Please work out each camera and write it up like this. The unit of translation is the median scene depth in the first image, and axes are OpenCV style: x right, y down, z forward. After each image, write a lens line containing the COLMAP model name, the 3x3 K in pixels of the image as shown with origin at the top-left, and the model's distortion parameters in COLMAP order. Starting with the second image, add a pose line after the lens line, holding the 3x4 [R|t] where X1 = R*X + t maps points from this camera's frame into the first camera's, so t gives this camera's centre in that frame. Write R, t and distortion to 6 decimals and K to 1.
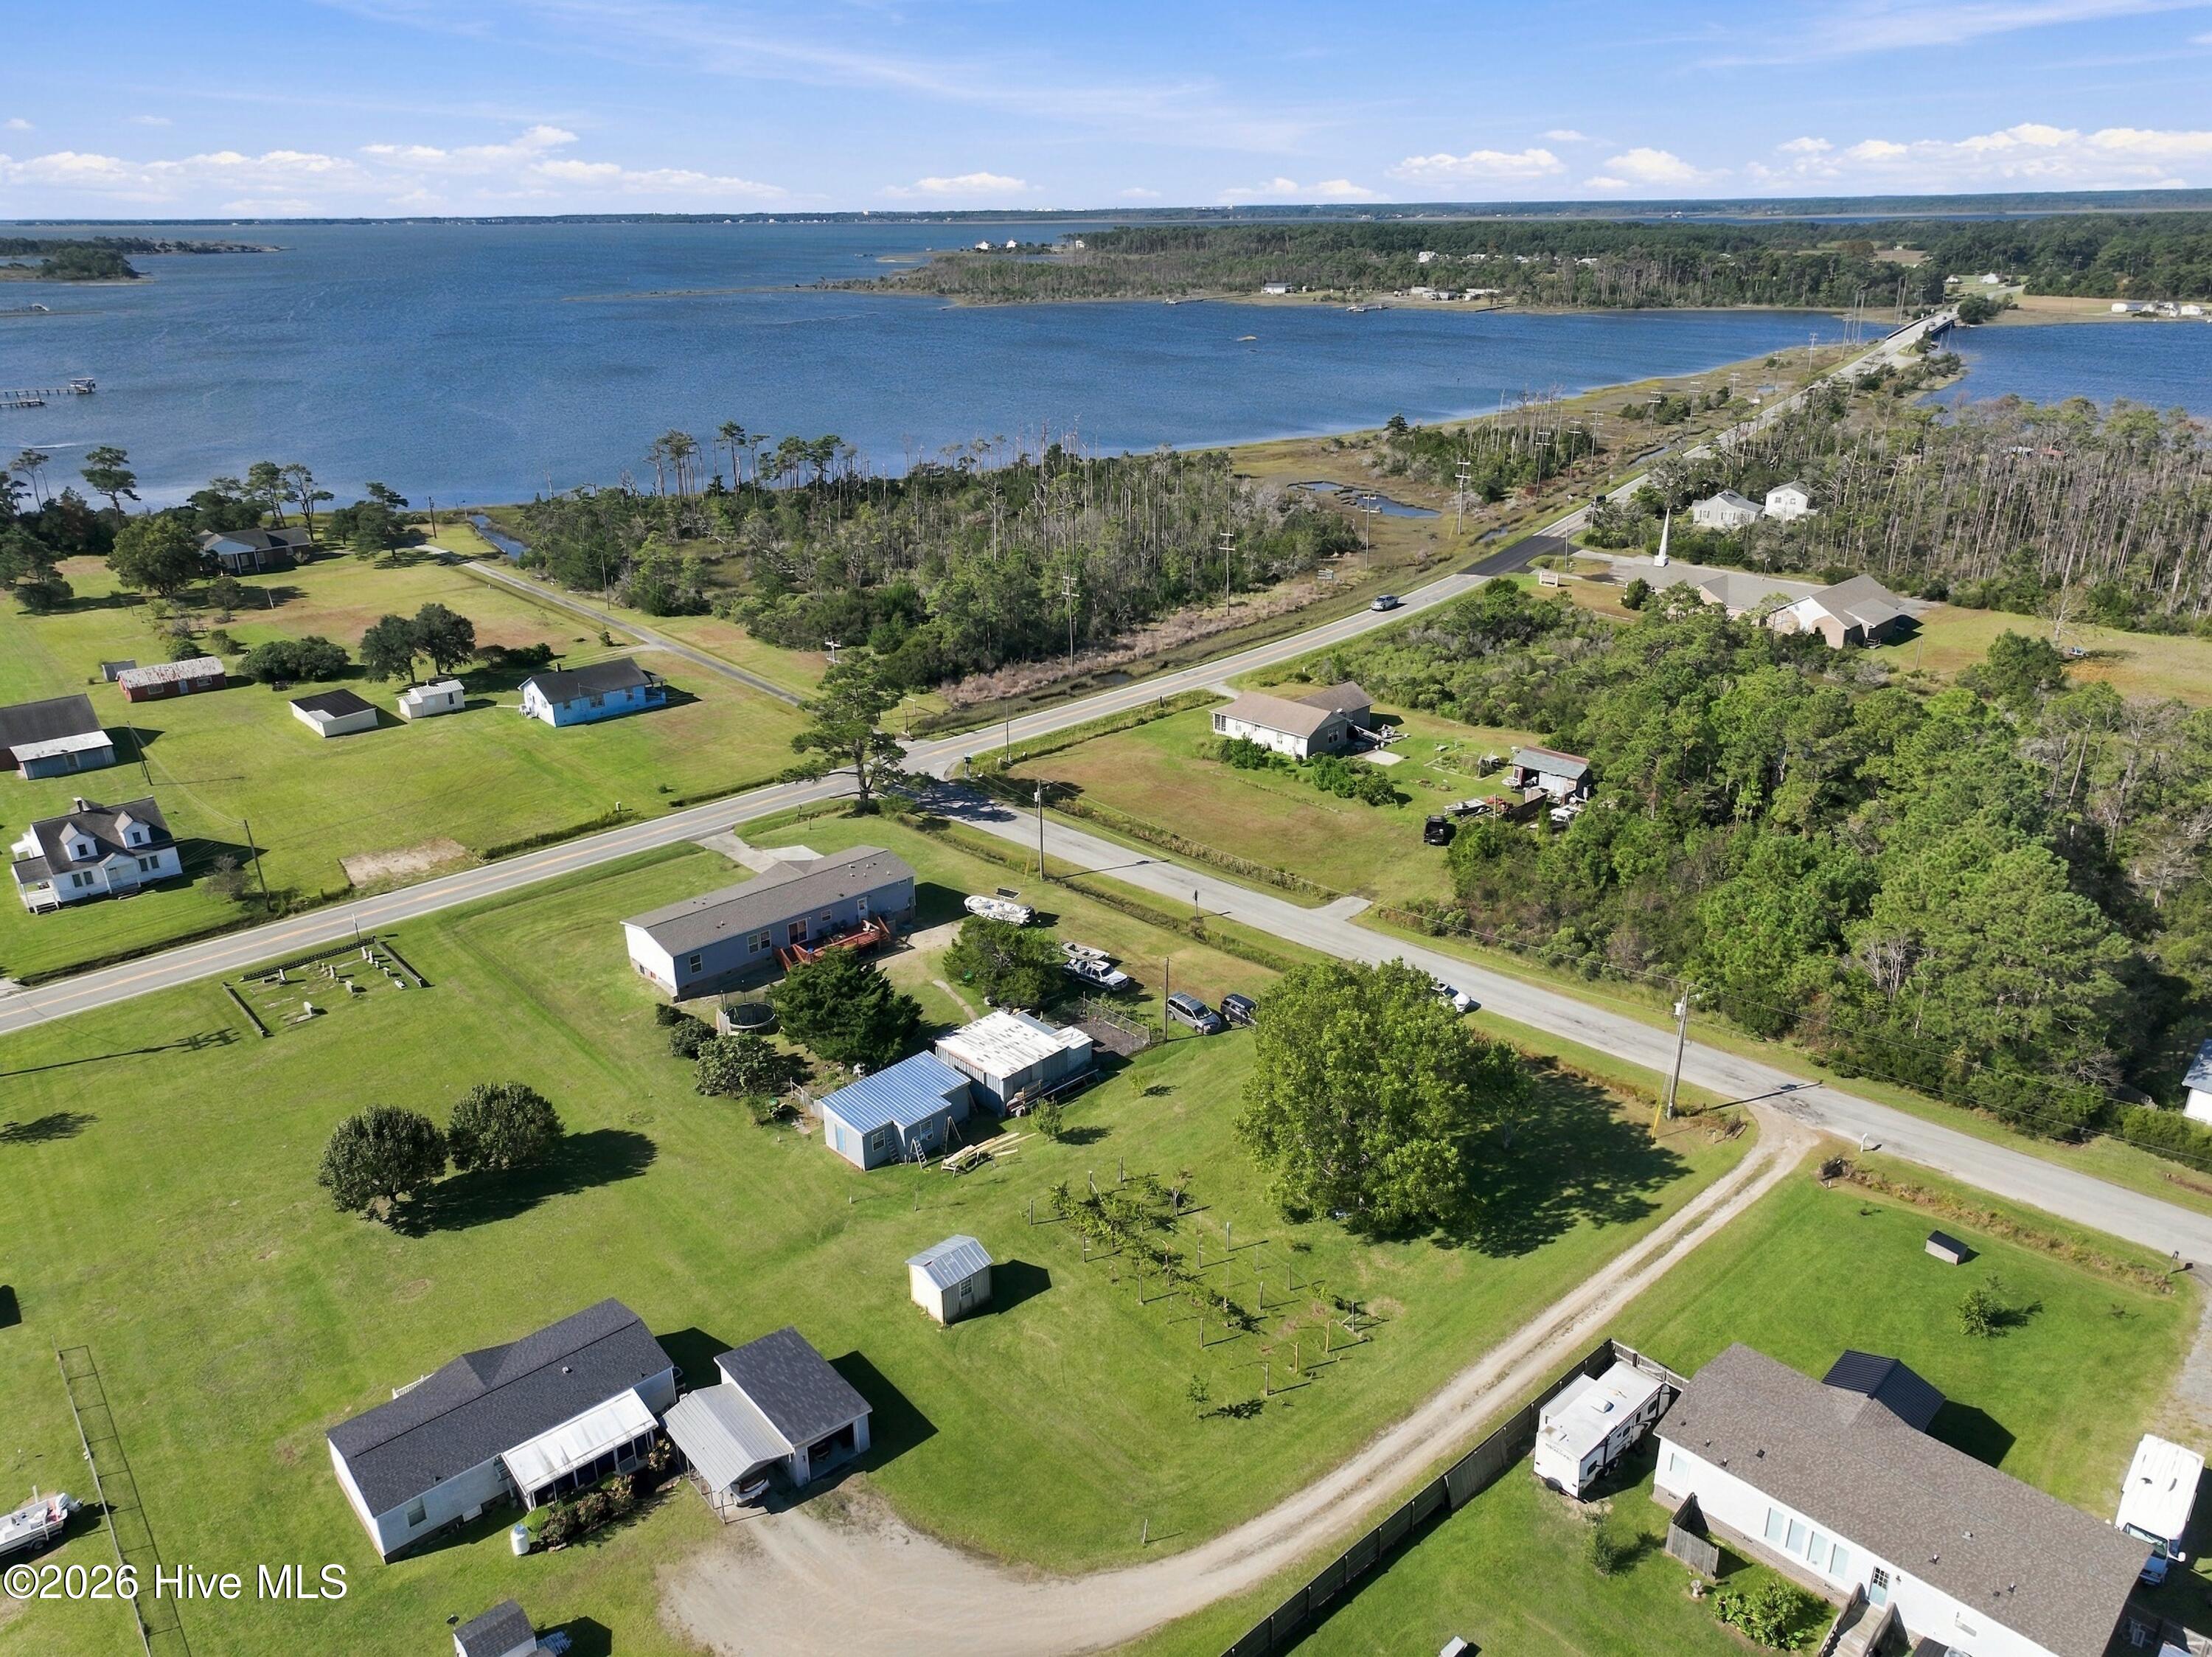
lens RADIAL K [[1551.3, 0, 1106.0], [0, 1551.3, 828.5], [0, 0, 1]] dist [0.009710, 0.004506]
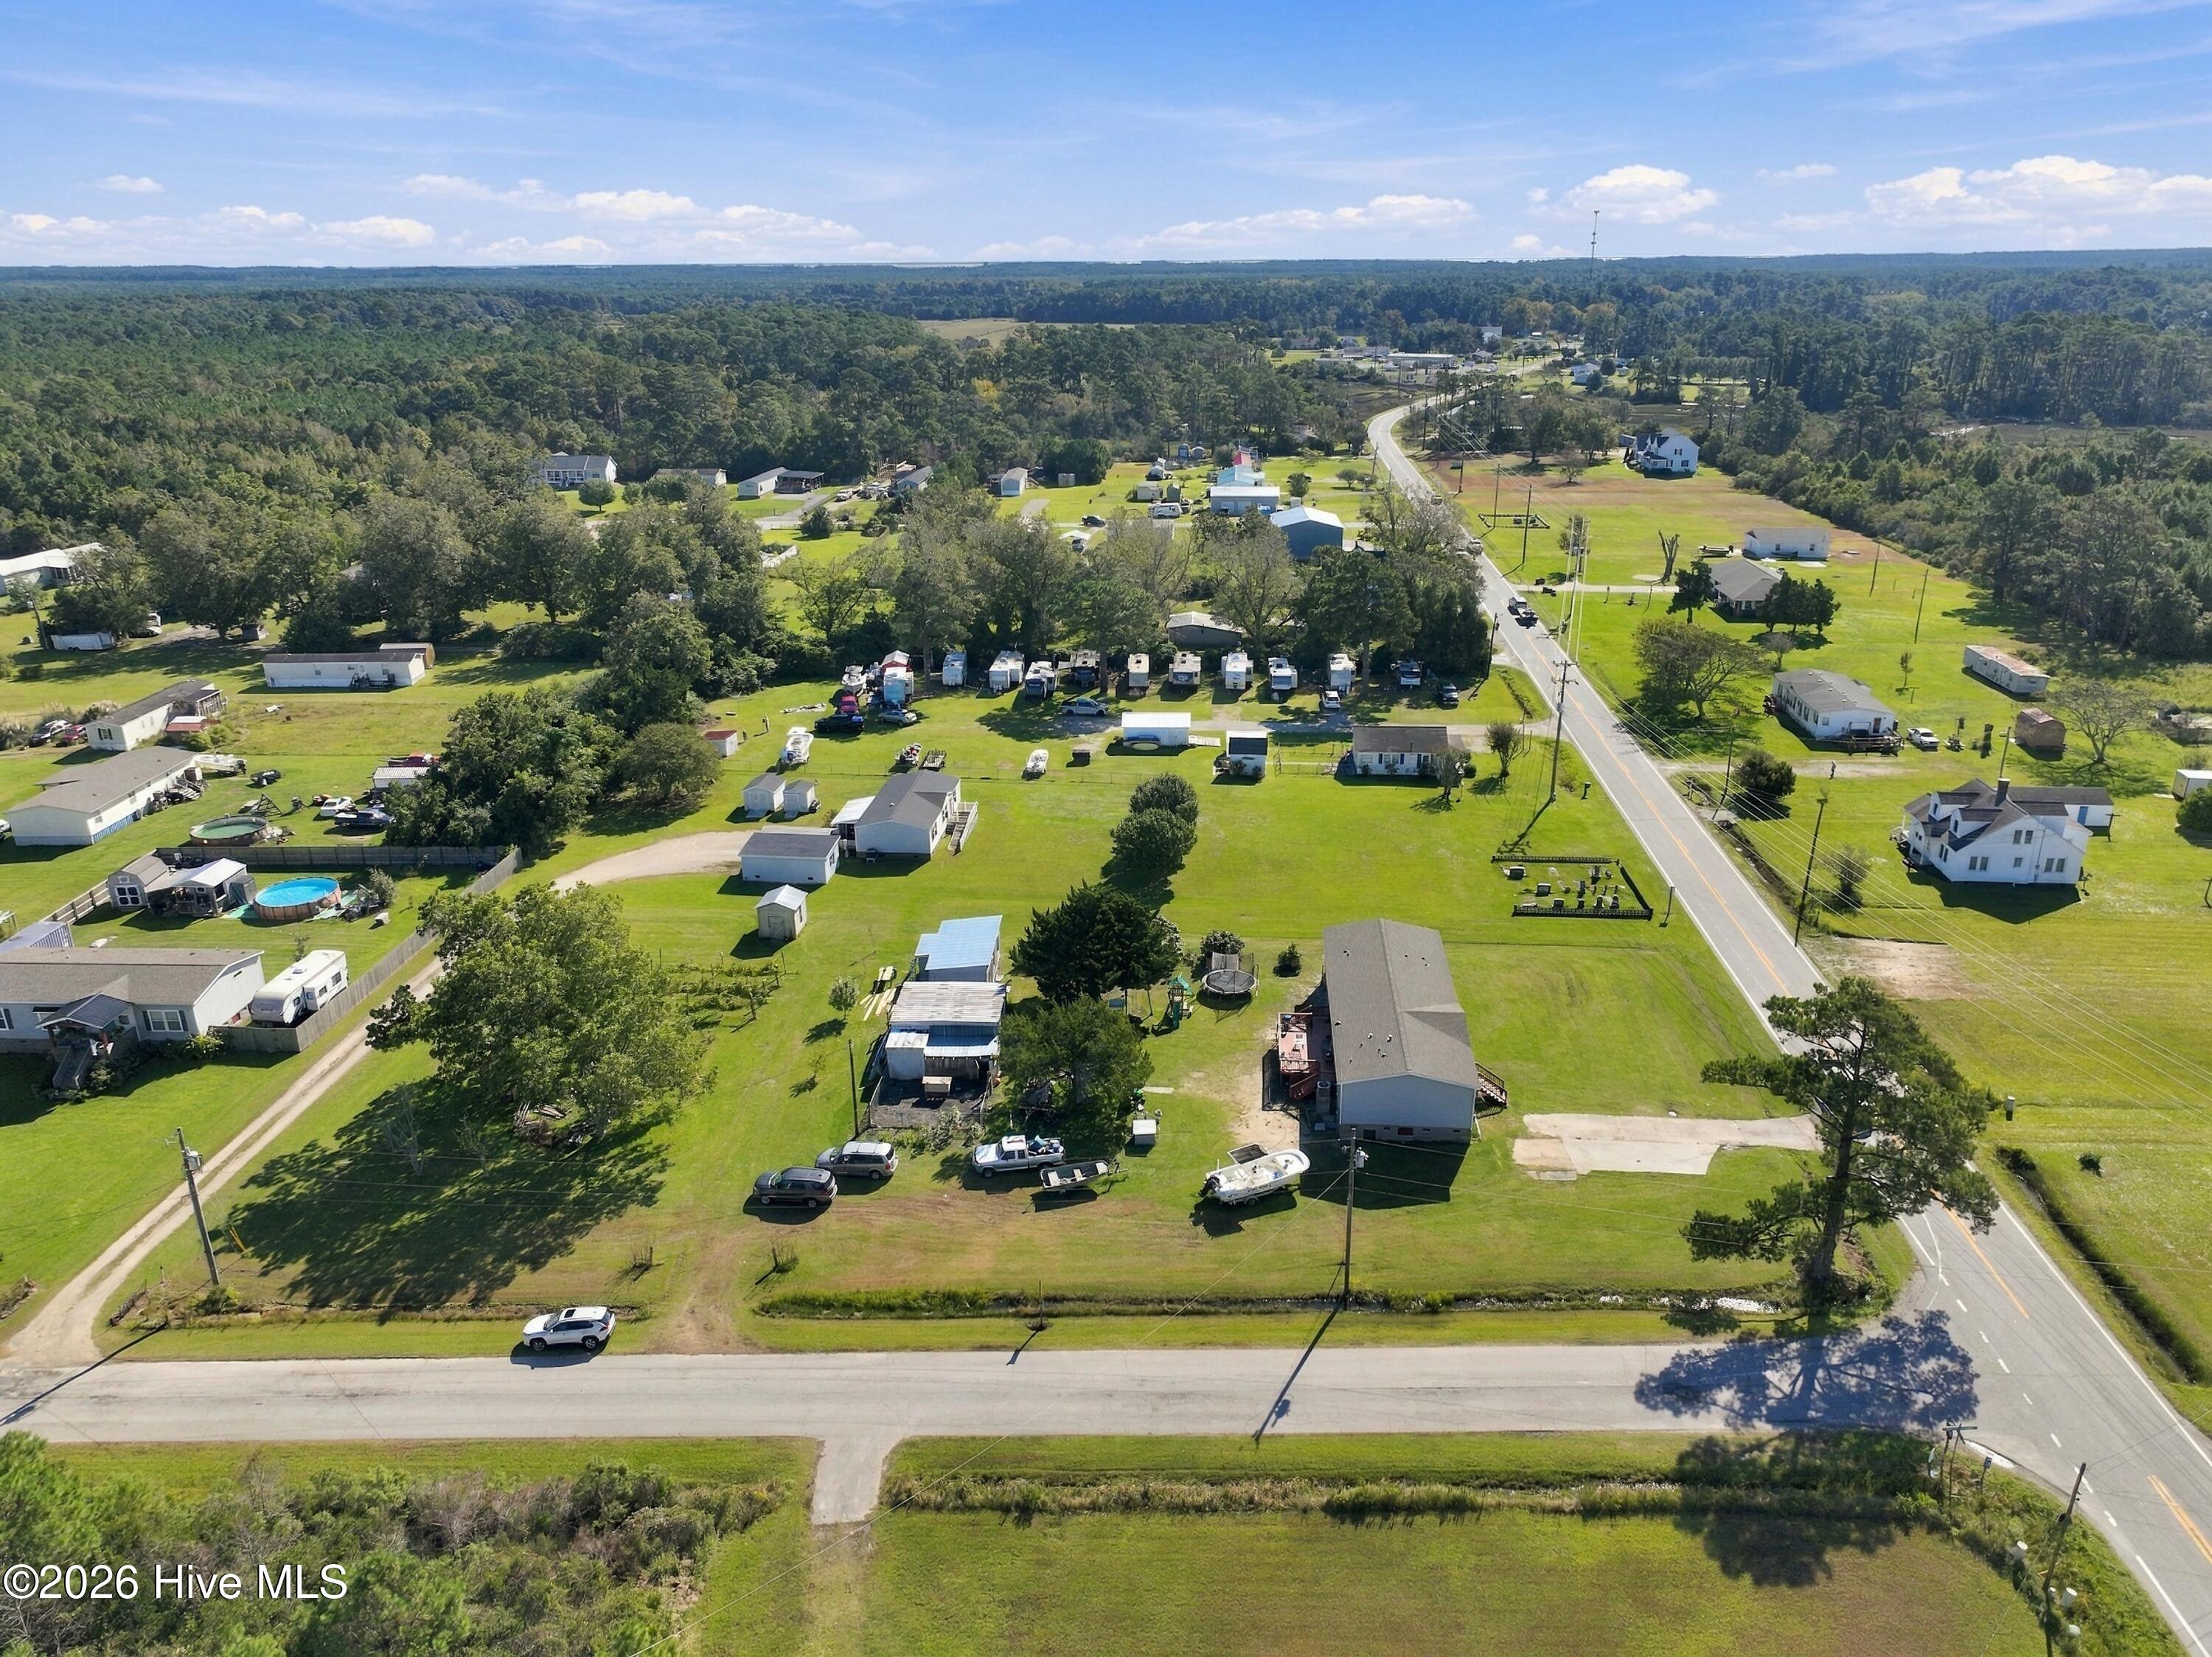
lens RADIAL K [[1536.1, 0, 1106.4], [0, 1536.1, 867.5], [0, 0, 1]] dist [-0.001701, 0.001417]
pose [[-0.734071, 0.268720, -0.623642, 0.308713], [-0.235556, 0.760589, 0.604995, -0.375391], [0.636909, 0.591011, -0.495028, 1.034546]]
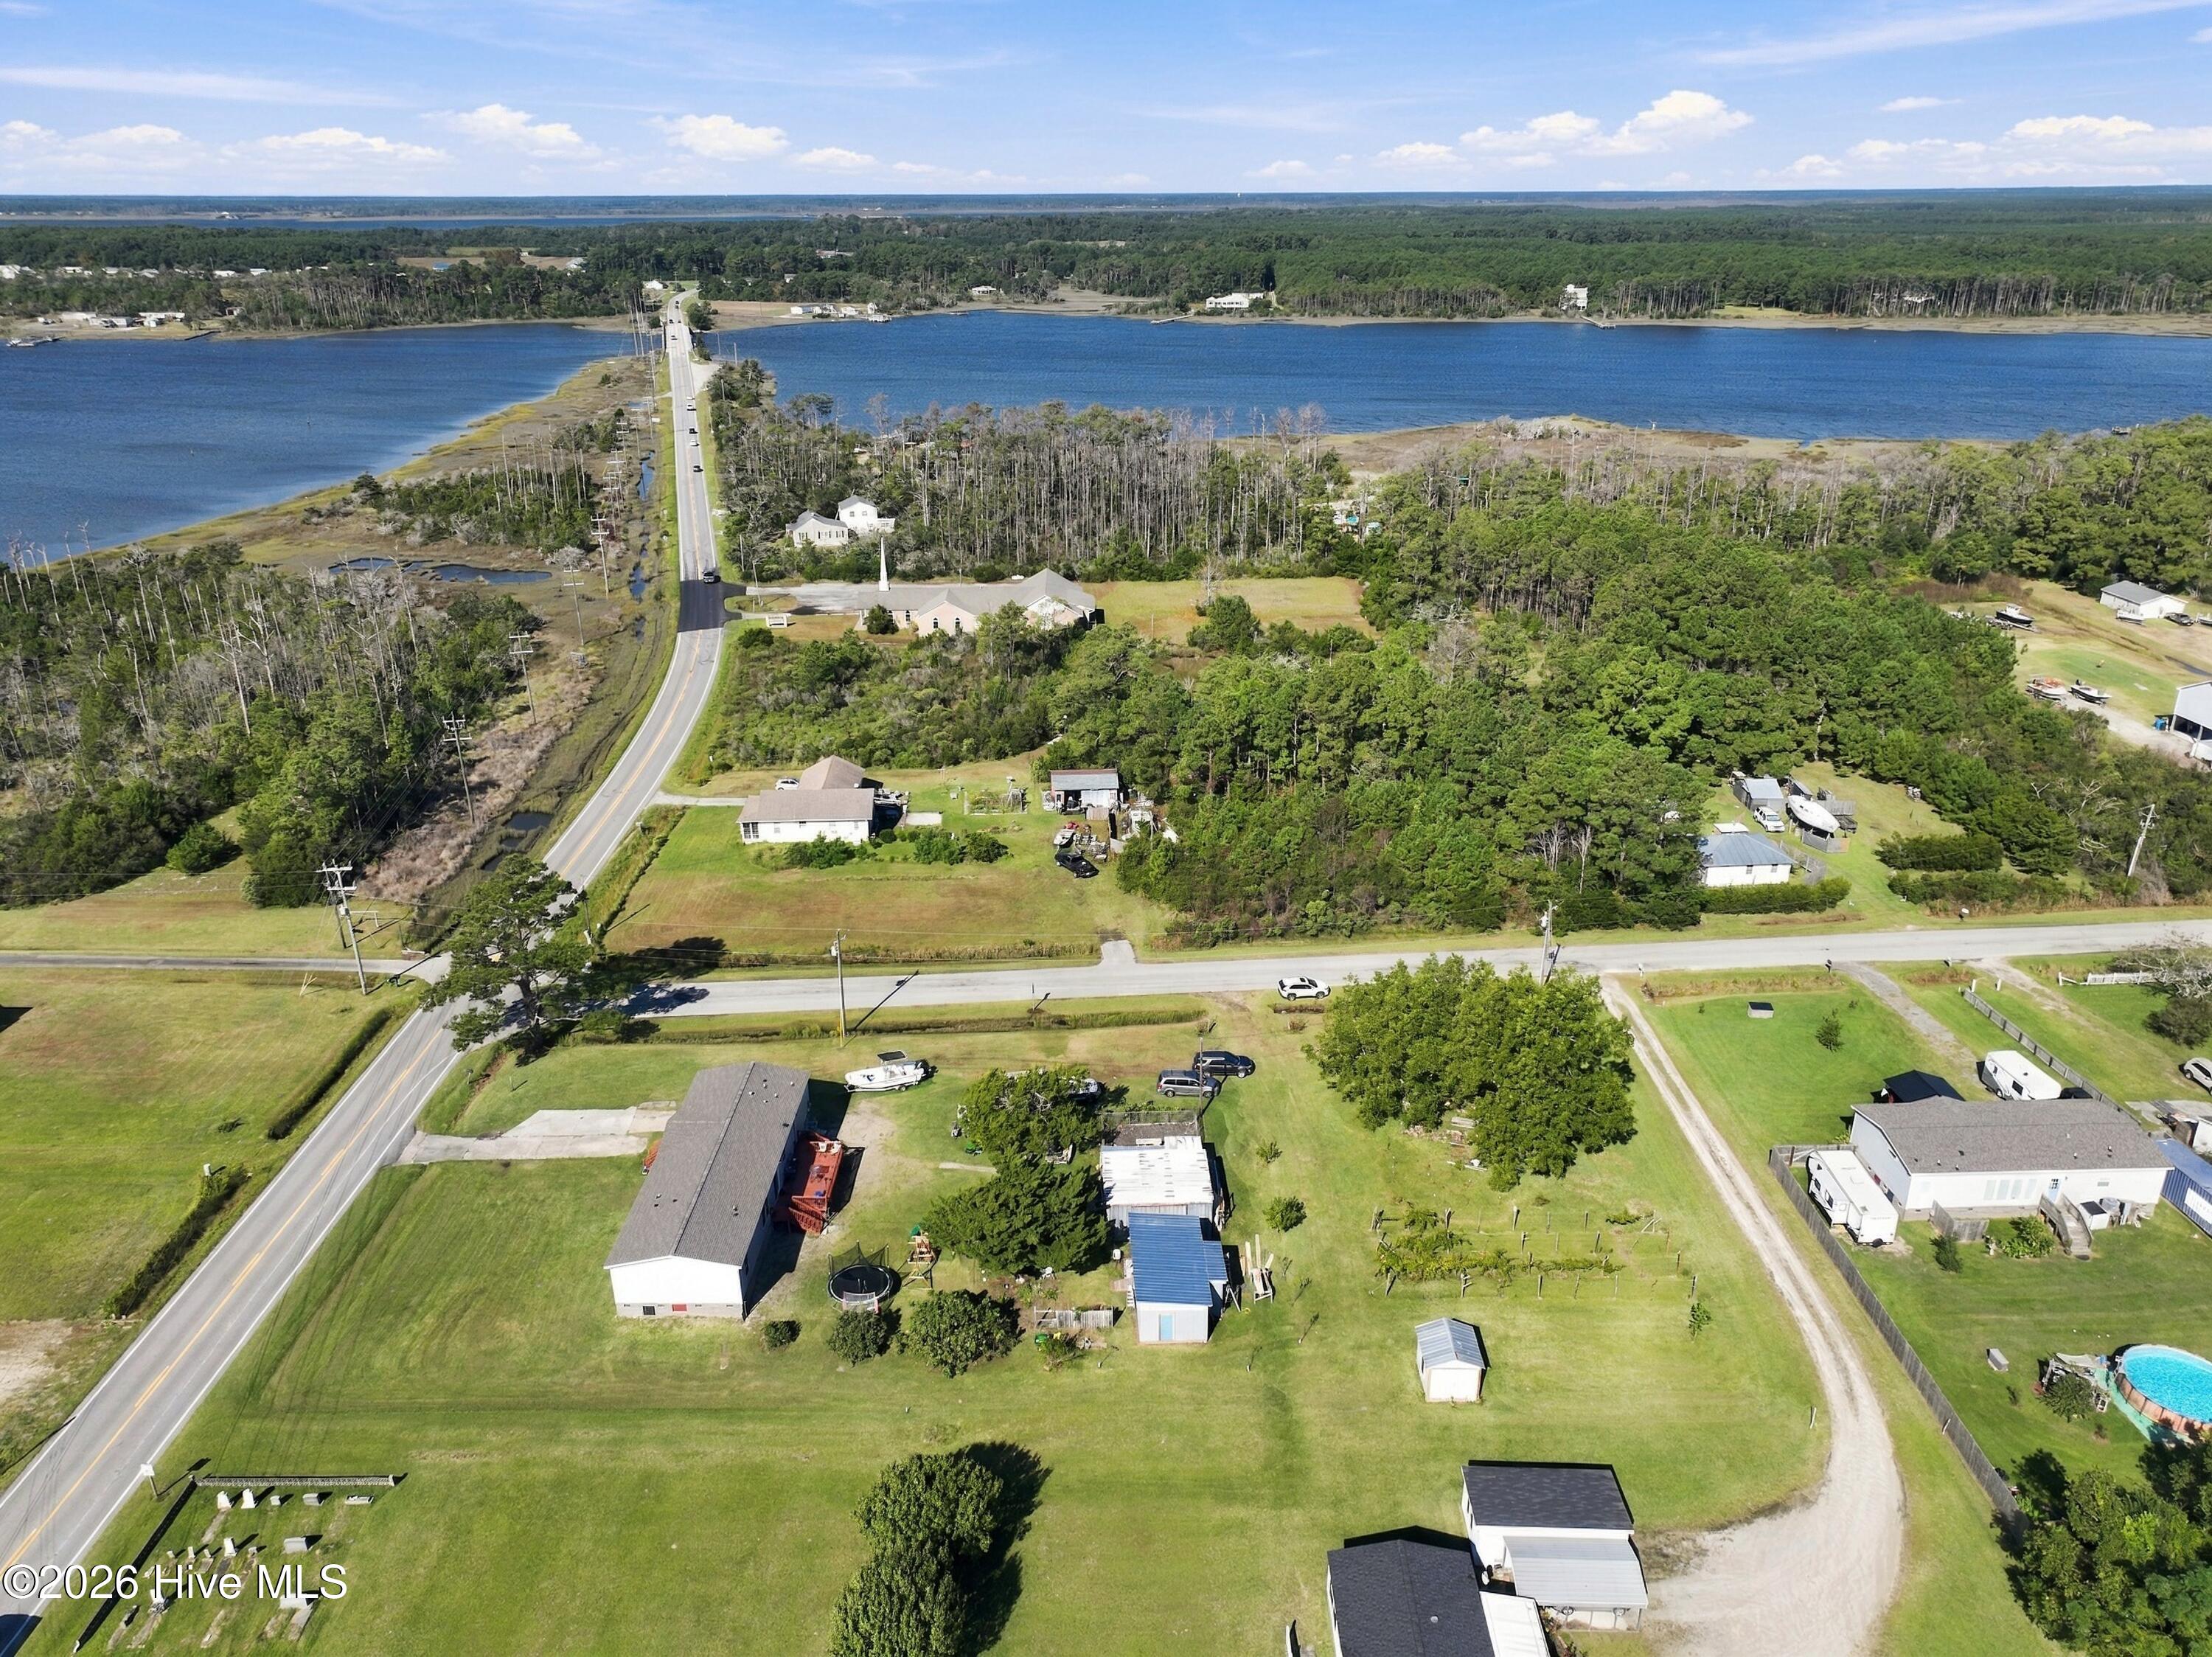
lens RADIAL K [[1551.2, 0, 1112.1], [0, 1551.2, 831.0], [0, 0, 1]] dist [0.004452, 0.005294]
pose [[0.672544, -0.272205, 0.688178, -0.489022], [0.270429, 0.955985, 0.113849, -0.132751], [-0.688878, 0.109534, 0.716554, 0.197646]]
